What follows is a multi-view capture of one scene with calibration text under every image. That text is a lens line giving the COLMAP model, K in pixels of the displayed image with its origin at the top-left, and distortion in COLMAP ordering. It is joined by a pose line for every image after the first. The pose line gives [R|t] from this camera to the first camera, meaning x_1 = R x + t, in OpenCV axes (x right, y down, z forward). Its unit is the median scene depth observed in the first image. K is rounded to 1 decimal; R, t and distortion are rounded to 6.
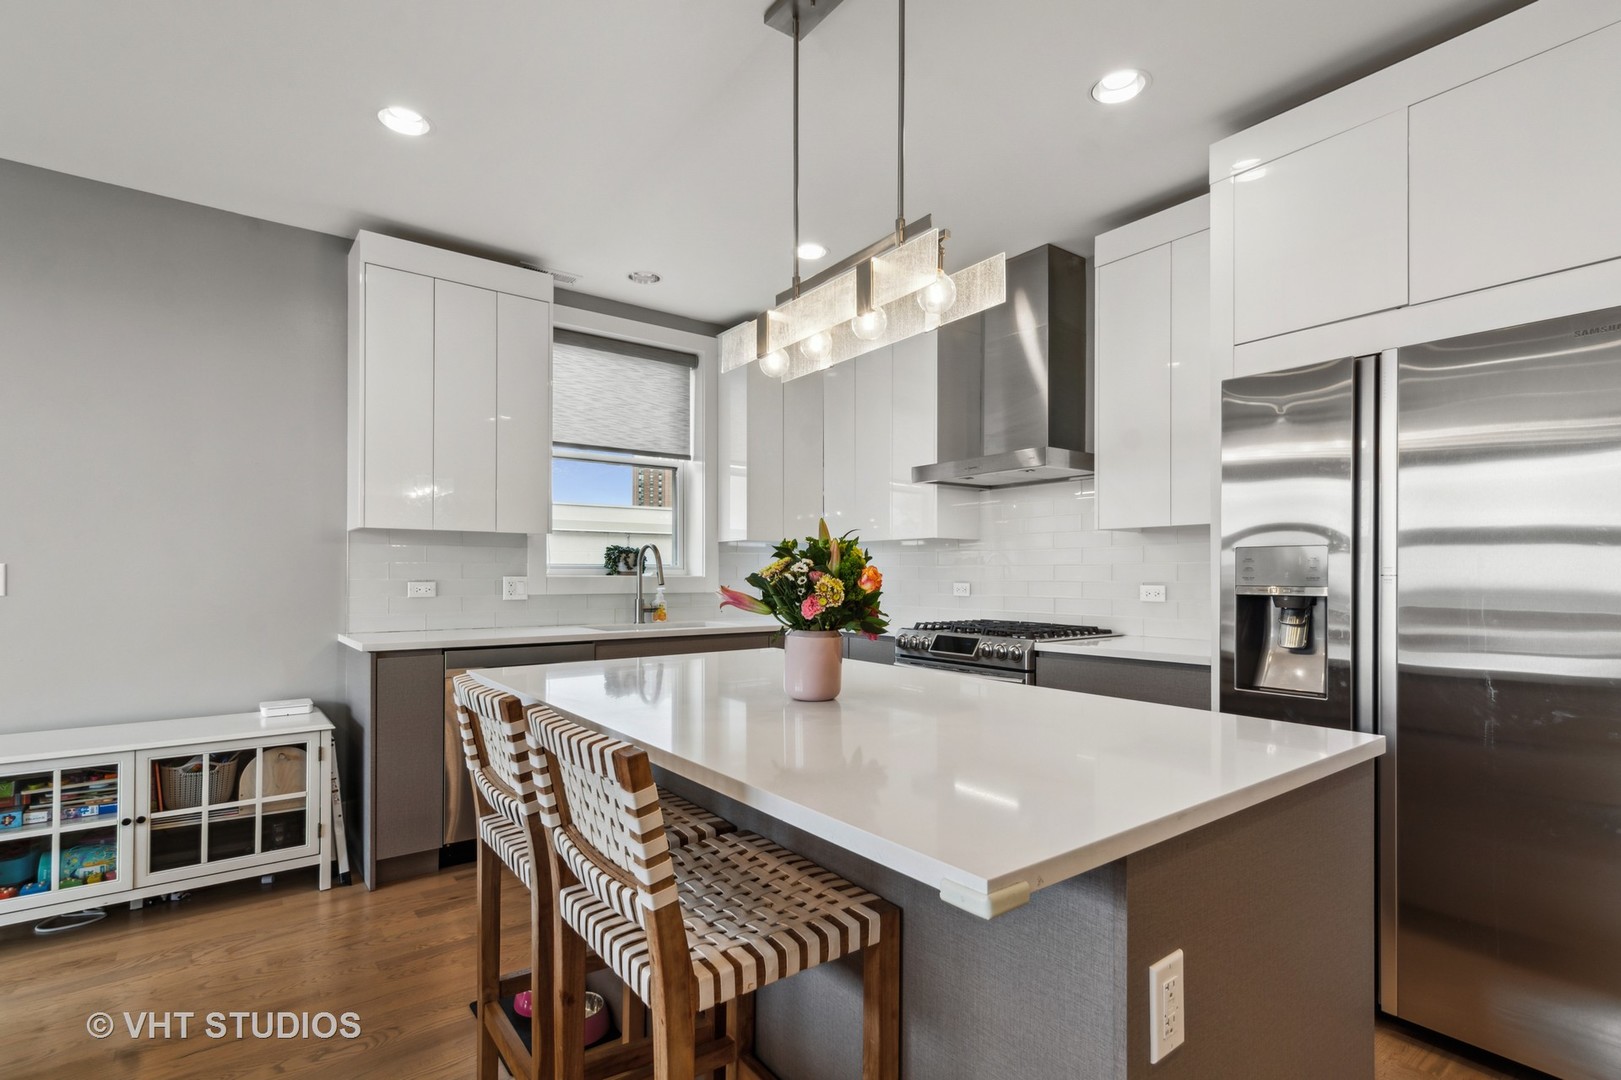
lens RADIAL K [[780.4, 0, 827.4], [0, 780.4, 577.2], [0, 0, 1]] dist [-0.000256, -0.000038]
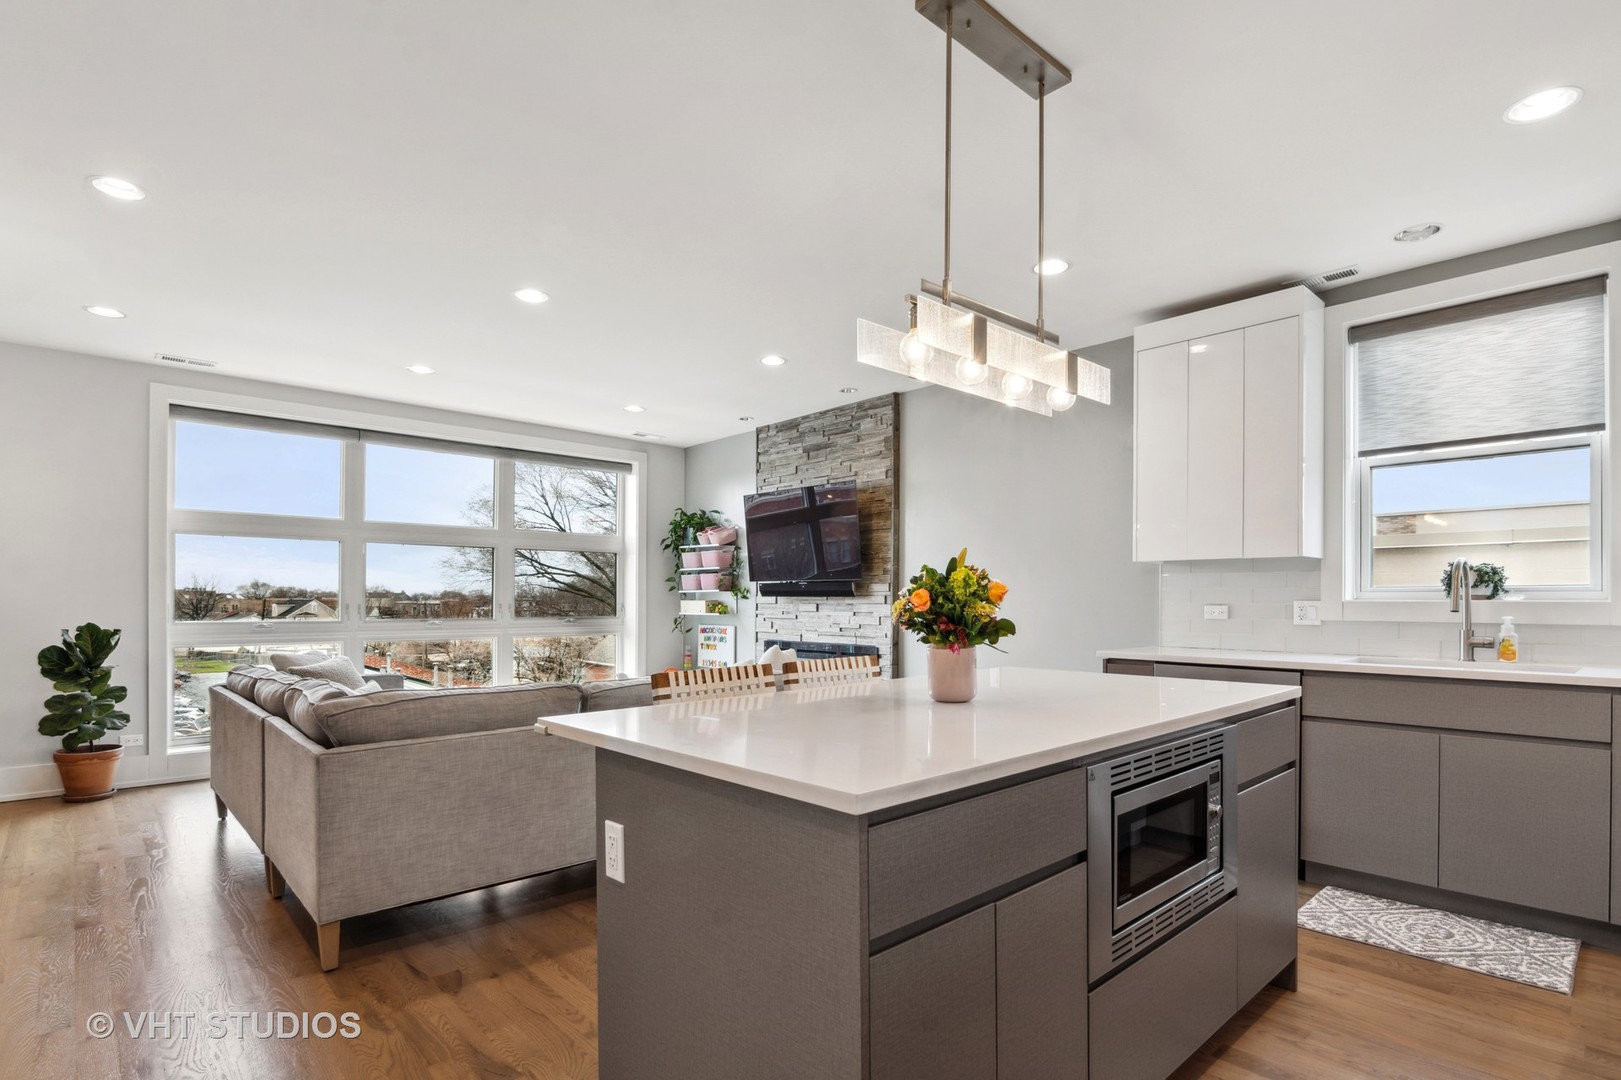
lens RADIAL K [[799.6, 0, 820.2], [0, 799.6, 601.3], [0, 0, 1]] dist [-0.016876, -0.000454]
pose [[0.079473, 0.000580, -0.996837, 0.511338], [-0.006385, 0.999980, 0.000072, 0.003323], [0.996817, 0.006359, 0.079475, 0.302700]]
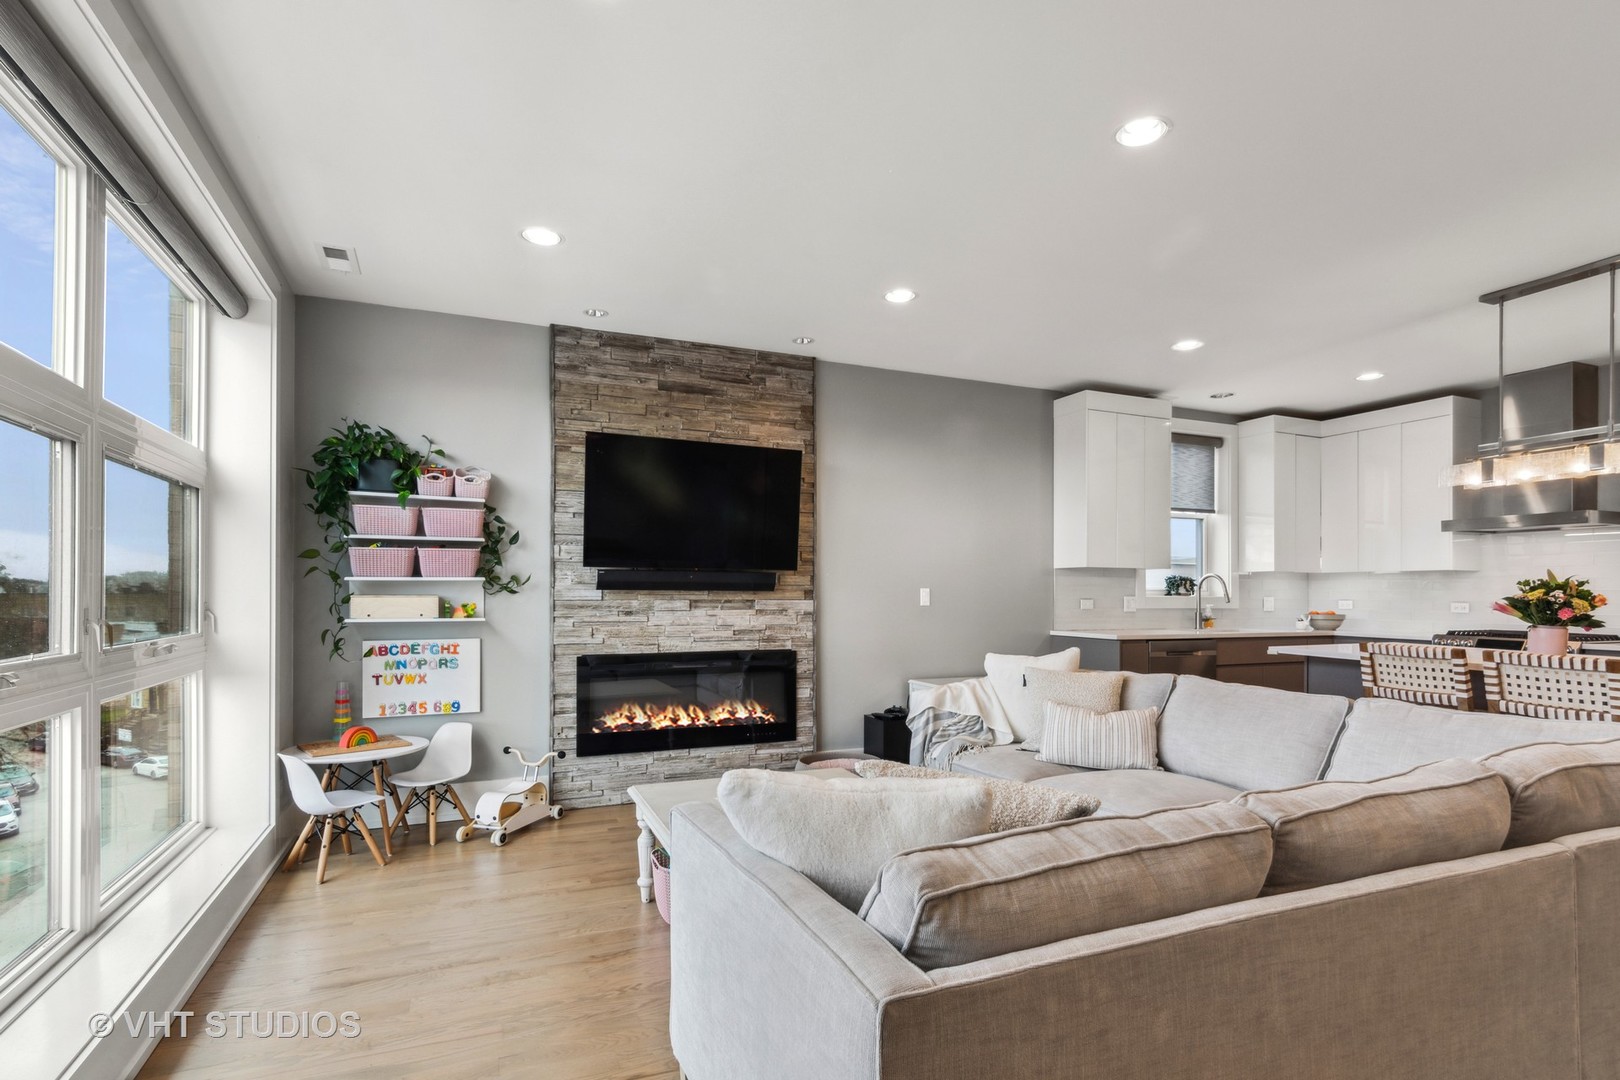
lens RADIAL K [[797.0, 0, 803.9], [0, 797.0, 594.1], [0, 0, 1]] dist [0.003139, 0.000315]
pose [[0.964851, 0.004710, -0.262754, -0.578440], [-0.005247, 0.999985, -0.001344, -0.000016], [0.262744, 0.002675, 0.964862, -0.646939]]
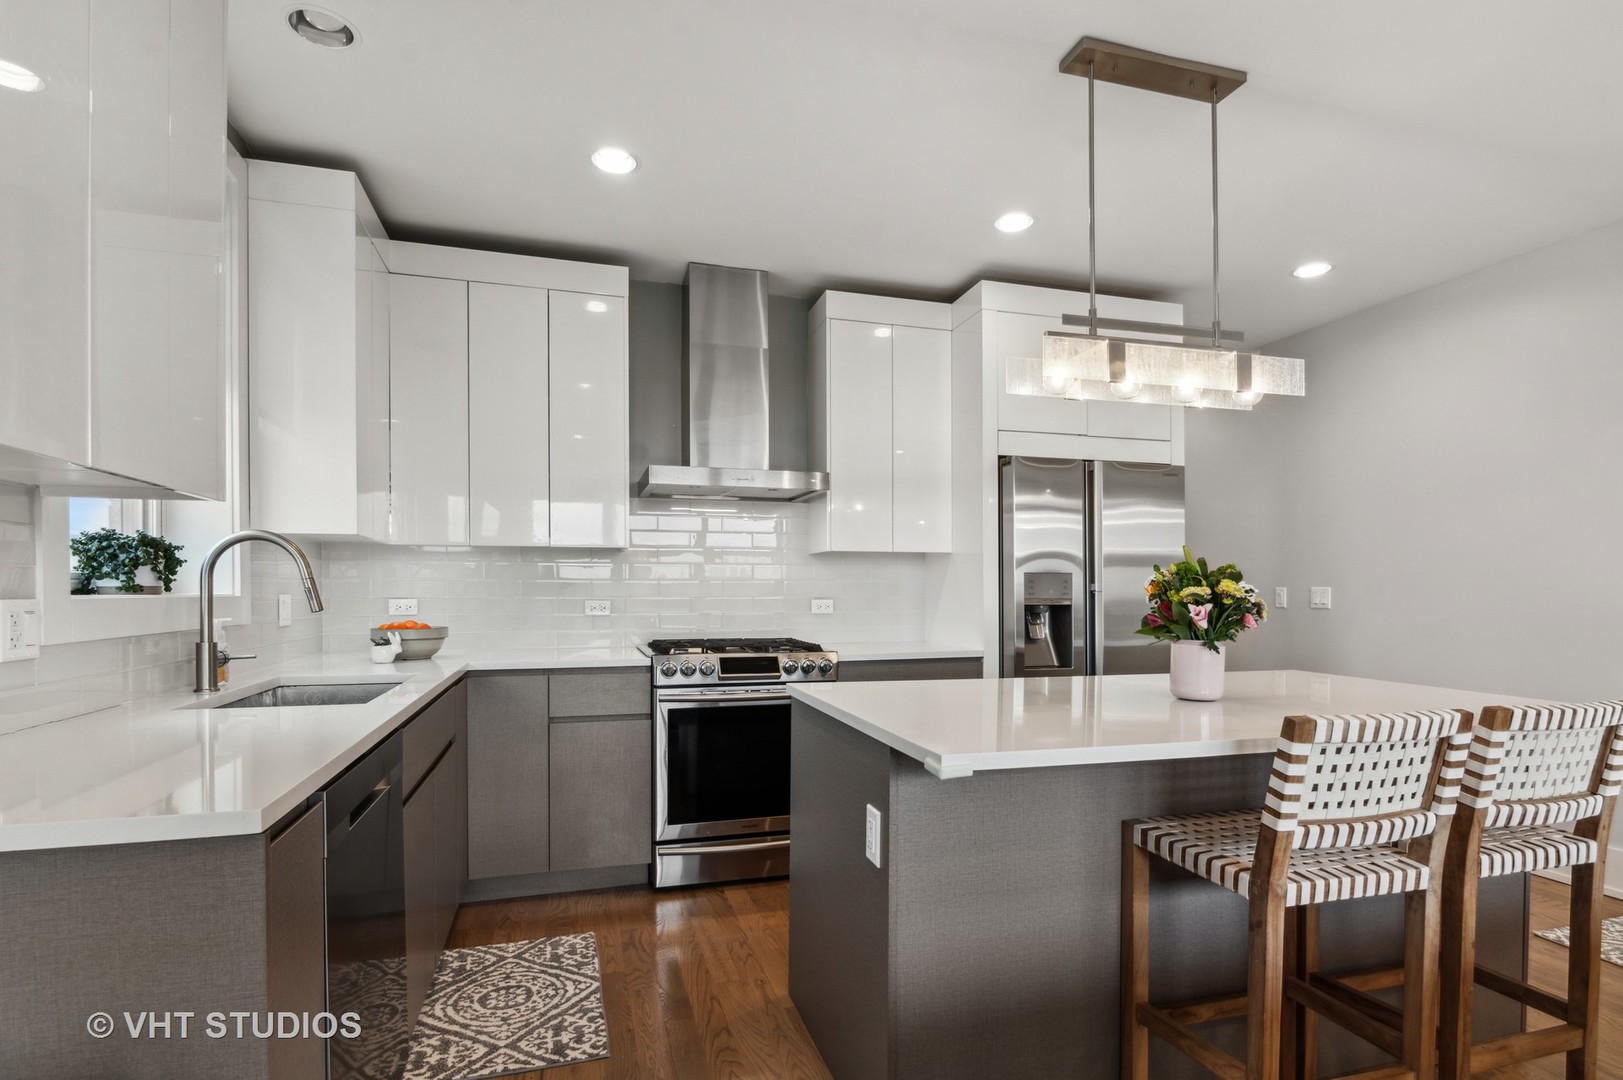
lens RADIAL K [[798.4, 0, 805.3], [0, 798.4, 594.2], [0, 0, 1]] dist [0.003139, 0.000315]
pose [[0.370738, -0.007256, 0.928709, -0.588071], [0.003102, 0.999974, 0.006574, -0.004670], [-0.928732, 0.000444, 0.370751, 0.477027]]
